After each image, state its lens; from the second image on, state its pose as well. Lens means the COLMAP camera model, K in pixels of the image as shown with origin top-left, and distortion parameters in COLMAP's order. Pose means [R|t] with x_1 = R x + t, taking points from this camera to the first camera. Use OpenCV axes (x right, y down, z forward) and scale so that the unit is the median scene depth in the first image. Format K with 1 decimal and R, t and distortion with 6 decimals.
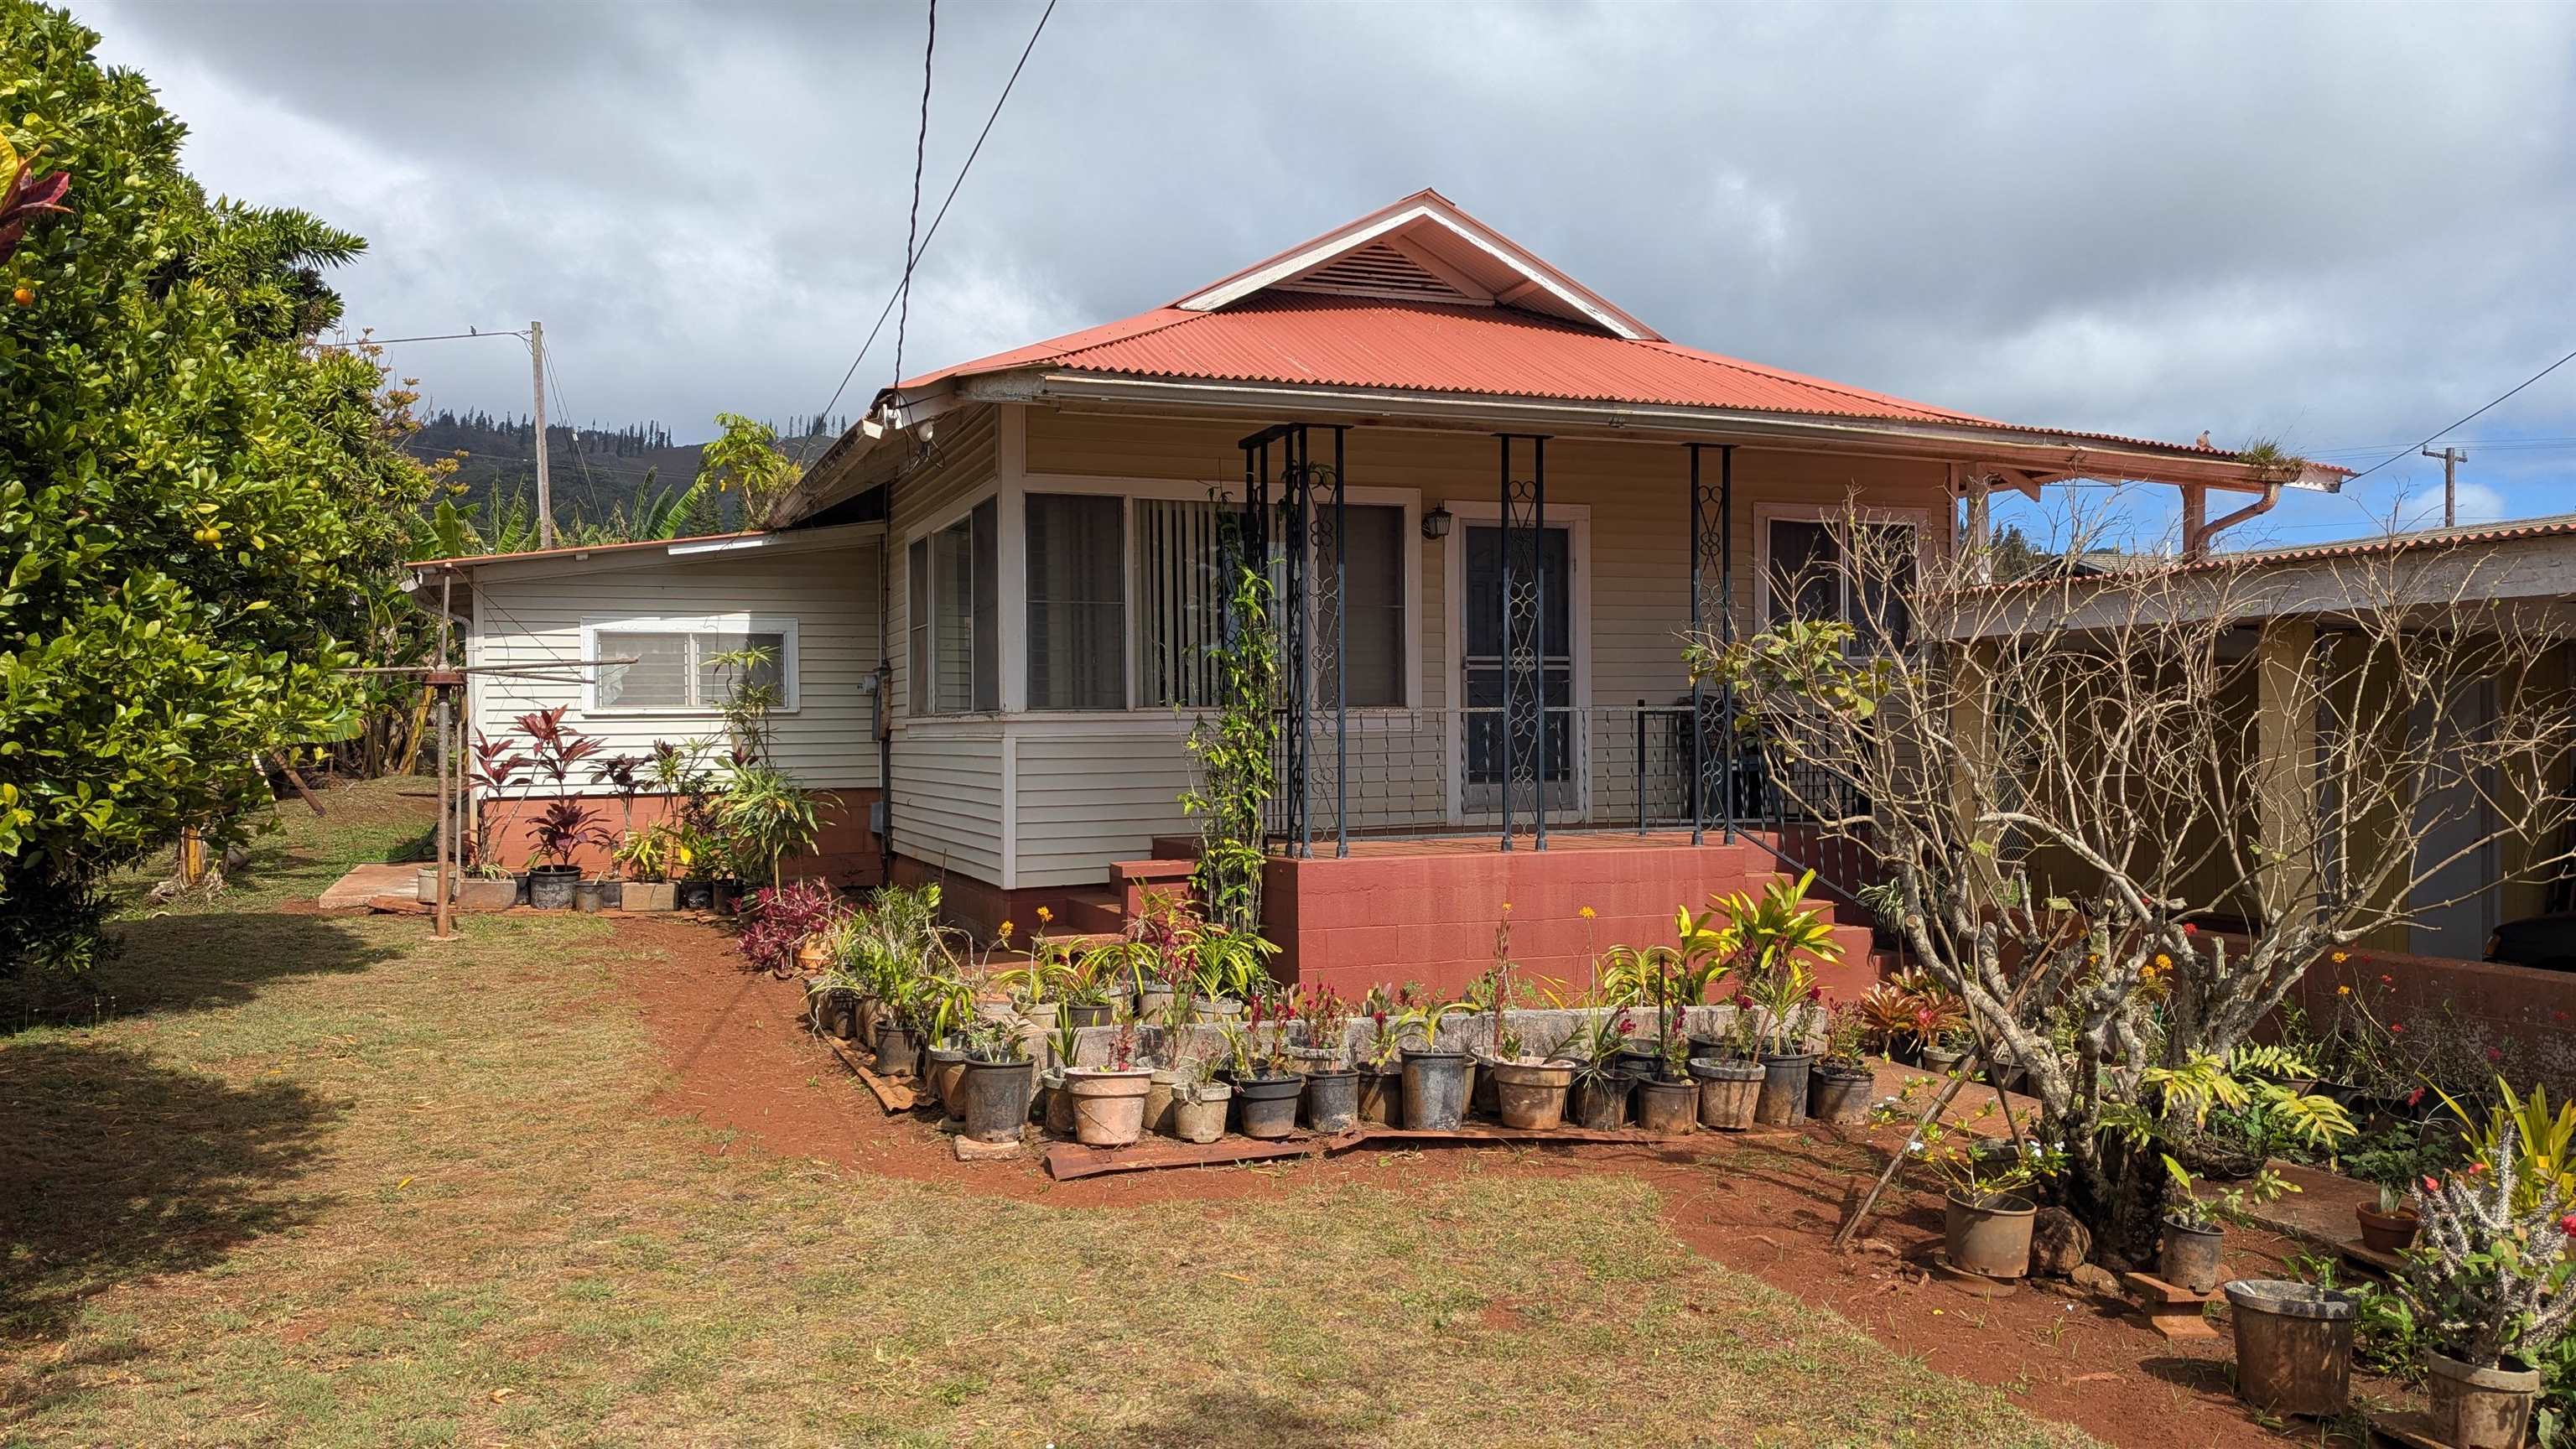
lens RADIAL K [[1914.9, 0, 1288.0], [0, 1914.9, 724.5], [0, 0, 1]] dist [0.044021, -0.008044]
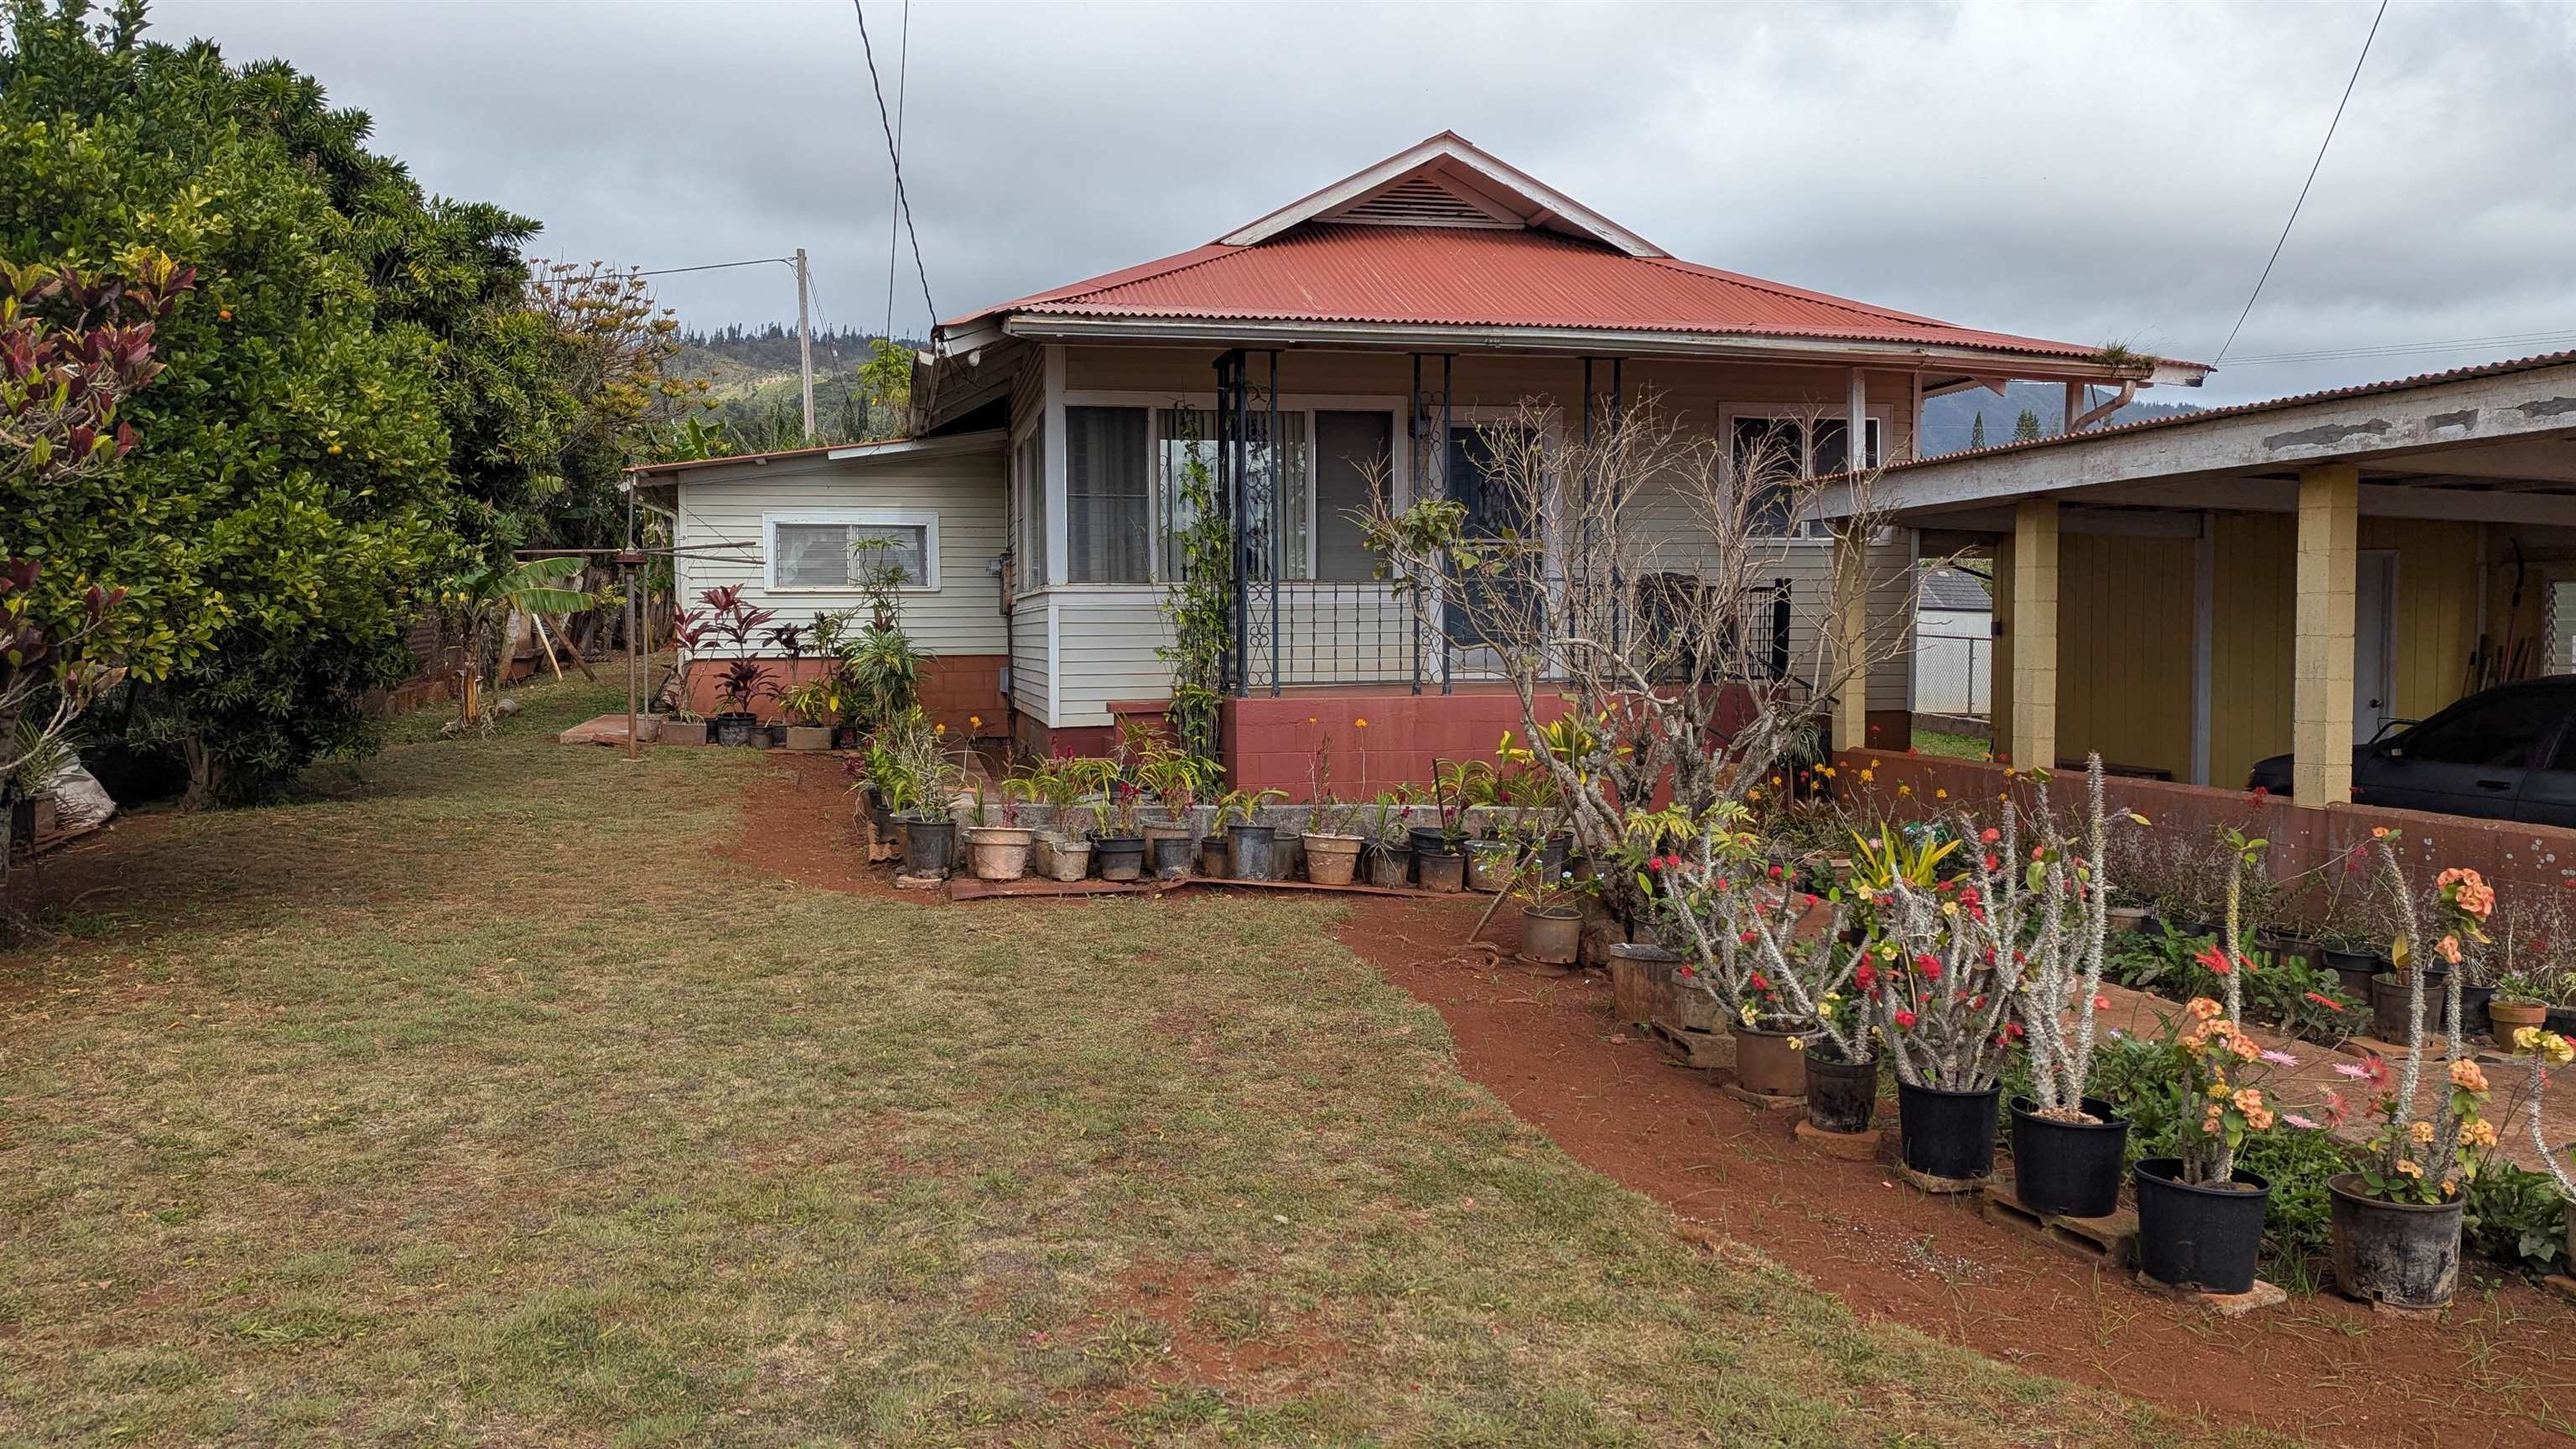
lens RADIAL K [[1914.9, 0, 1288.0], [0, 1914.9, 724.5], [0, 0, 1]] dist [0.044021, -0.008044]
pose [[0.988229, 0.009785, -0.152670, 0.187220], [-0.001807, 0.998629, 0.052308, 0.018216], [0.152973, -0.051417, 0.986892, -0.195234]]
